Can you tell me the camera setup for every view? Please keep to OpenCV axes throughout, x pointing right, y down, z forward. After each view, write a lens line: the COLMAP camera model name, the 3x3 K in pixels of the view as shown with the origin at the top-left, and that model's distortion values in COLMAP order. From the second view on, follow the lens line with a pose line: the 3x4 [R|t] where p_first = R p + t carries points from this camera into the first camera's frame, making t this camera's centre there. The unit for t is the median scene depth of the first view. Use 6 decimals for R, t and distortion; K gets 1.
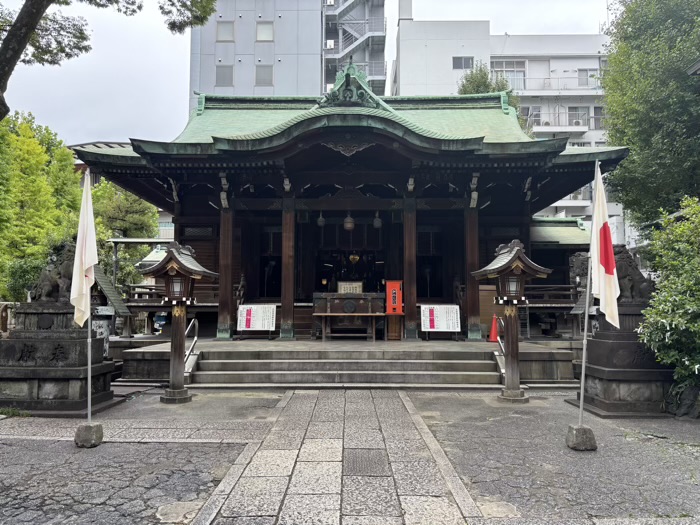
lens RADIAL K [[524.3, 0, 351.8], [0, 524.3, 265.0], [0, 0, 1]] dist [0.064755, -0.078000]
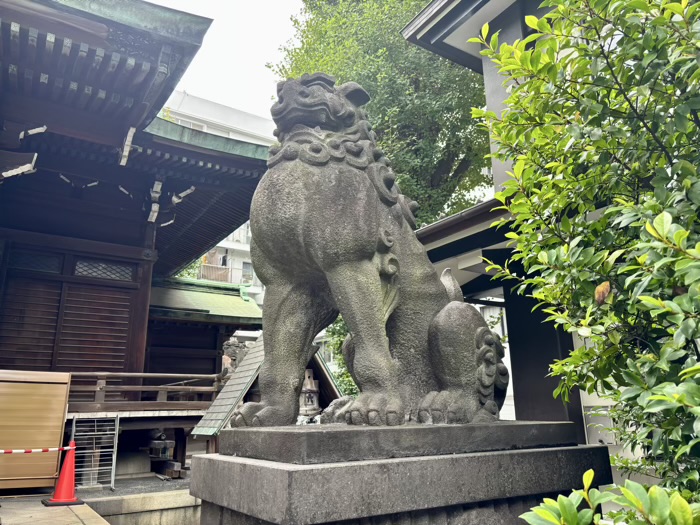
lens RADIAL K [[528.2, 0, 357.7], [0, 528.2, 261.2], [0, 0, 1]] dist [0.047480, -0.050807]
pose [[0.822098, 0.140626, 0.551705, 0.257509], [-0.031385, 0.978737, -0.202705, 0.035261], [-0.568480, 0.149328, 0.809031, 0.528268]]
